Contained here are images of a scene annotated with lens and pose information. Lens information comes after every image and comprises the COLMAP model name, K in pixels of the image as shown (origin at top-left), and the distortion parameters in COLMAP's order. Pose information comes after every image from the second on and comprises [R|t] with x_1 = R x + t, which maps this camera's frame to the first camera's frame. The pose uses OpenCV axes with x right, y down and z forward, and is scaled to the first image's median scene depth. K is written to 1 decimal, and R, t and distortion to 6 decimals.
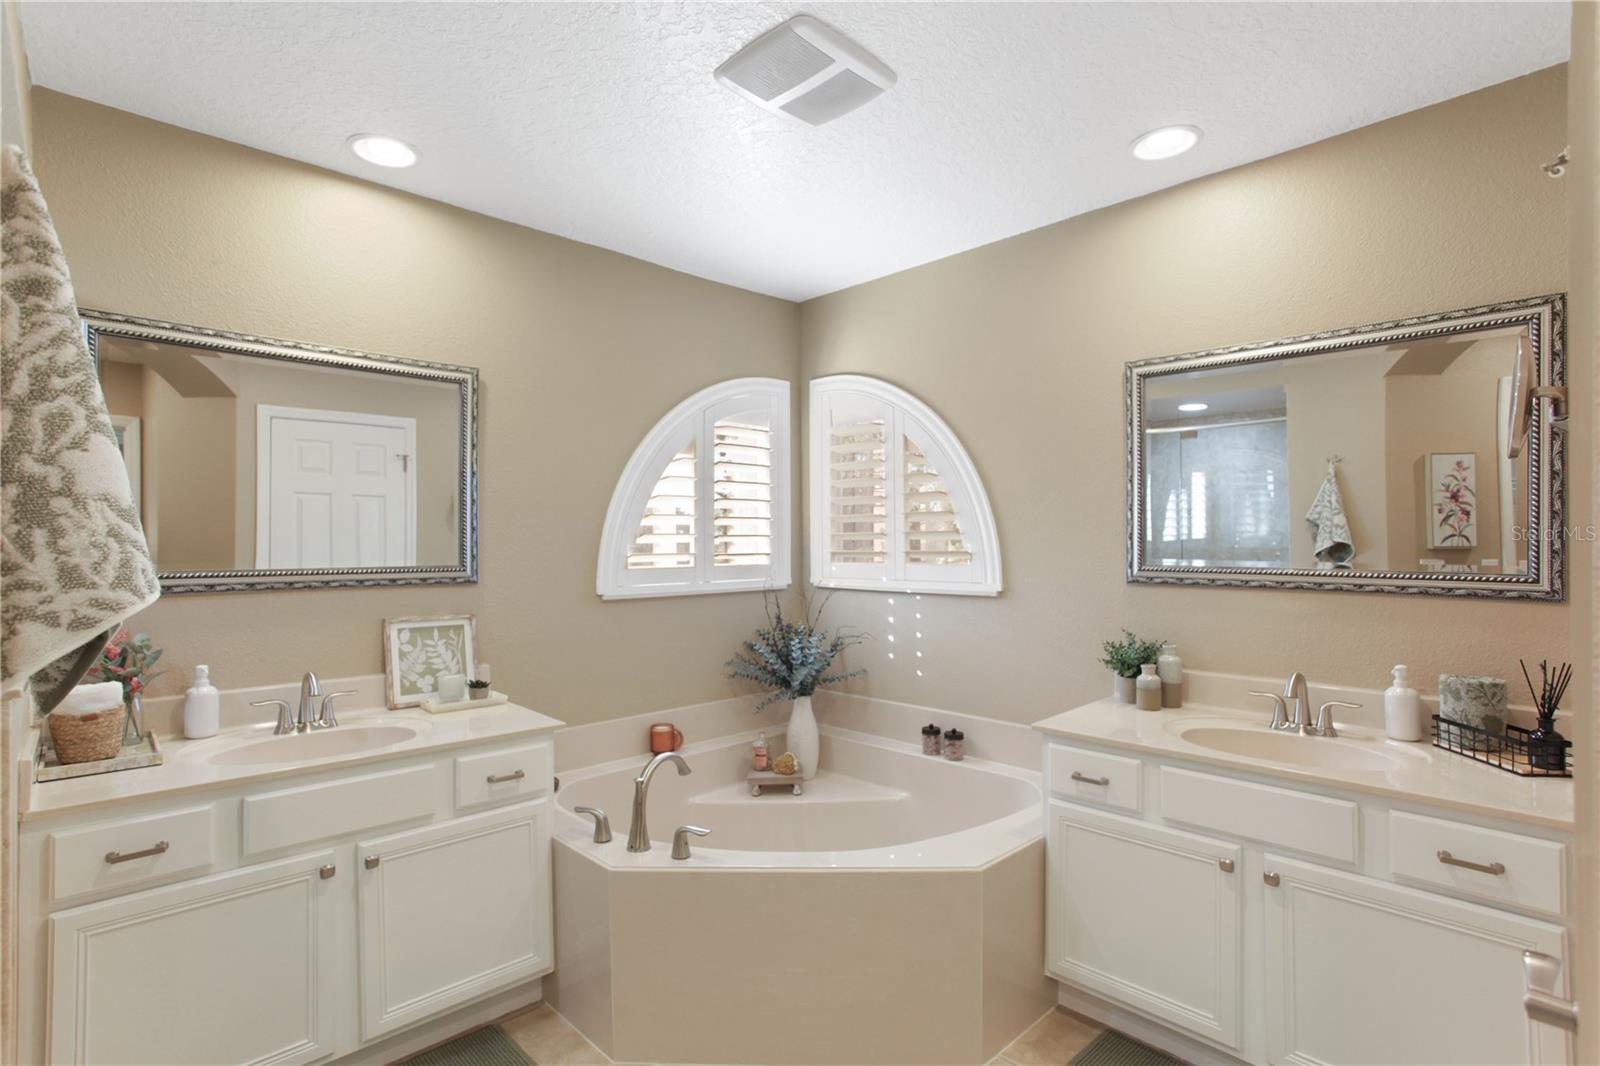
lens RADIAL K [[776.6, 0, 795.2], [0, 776.6, 536.1], [0, 0, 1]] dist [-0.006716, 0.003240]
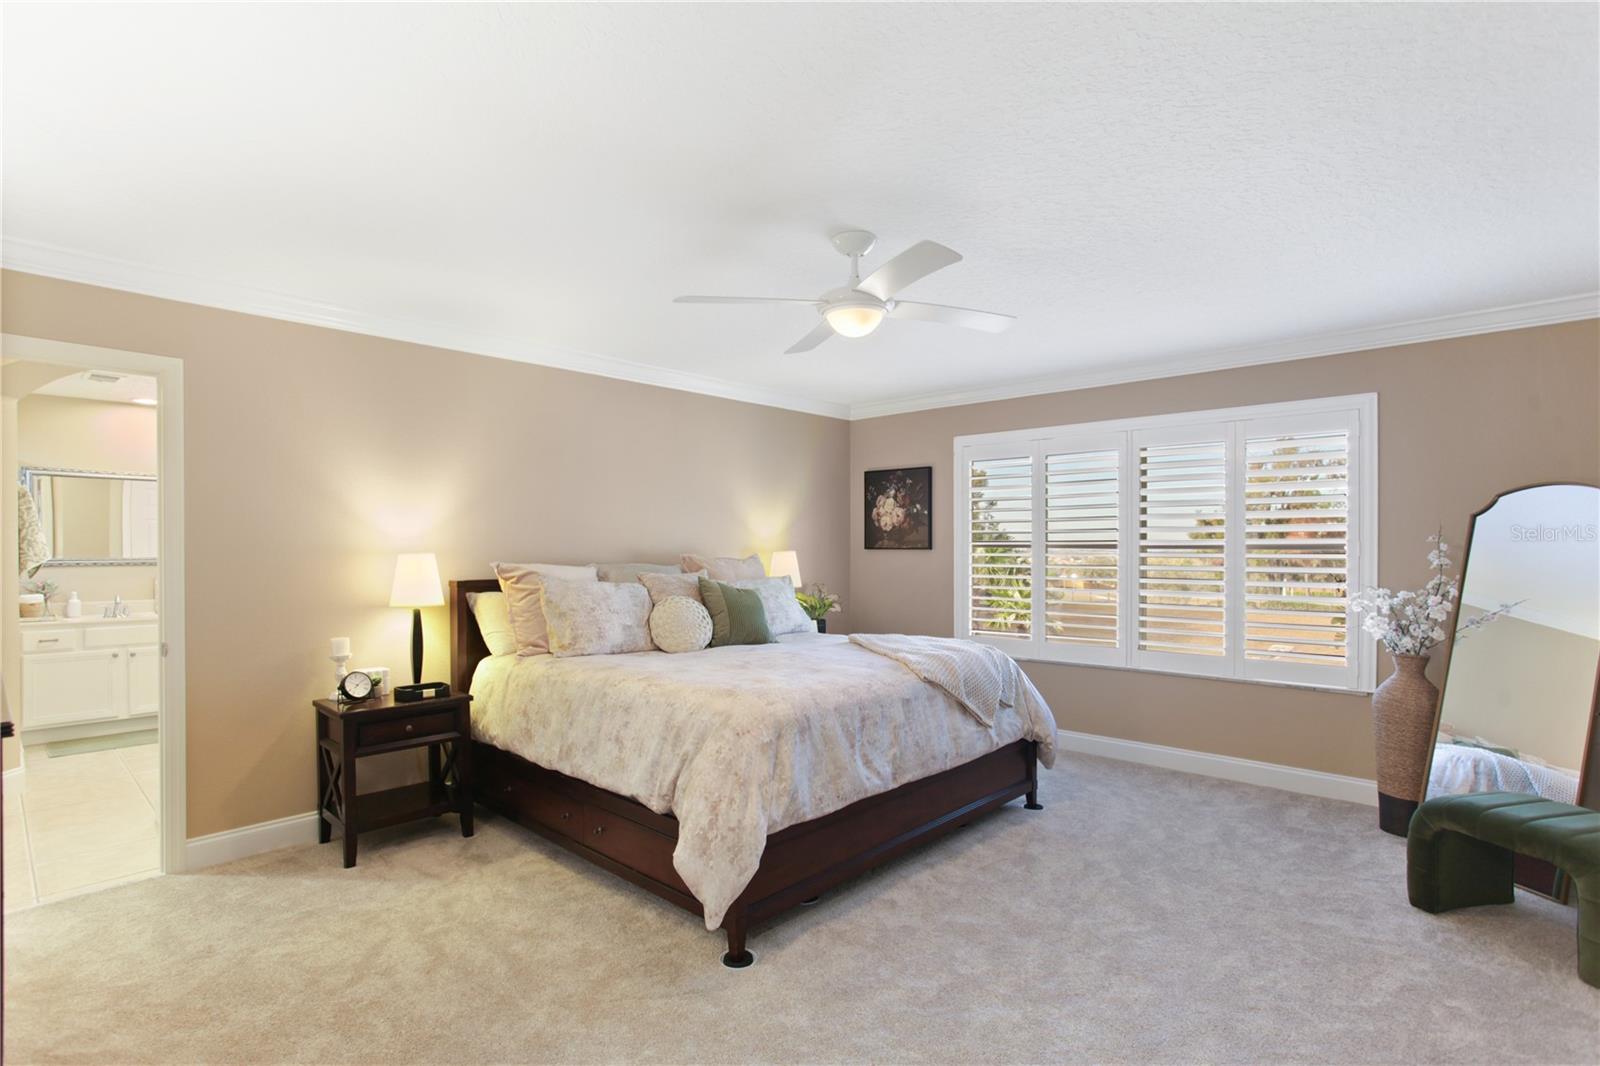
lens RADIAL K [[776.6, 0, 794.2], [0, 776.6, 537.9], [0, 0, 1]] dist [-0.006716, 0.003240]
pose [[0.998249, -0.002007, 0.059113, 1.833344], [0.001418, 0.999949, 0.009989, -0.052339], [-0.059130, -0.009887, 0.998201, -2.134283]]
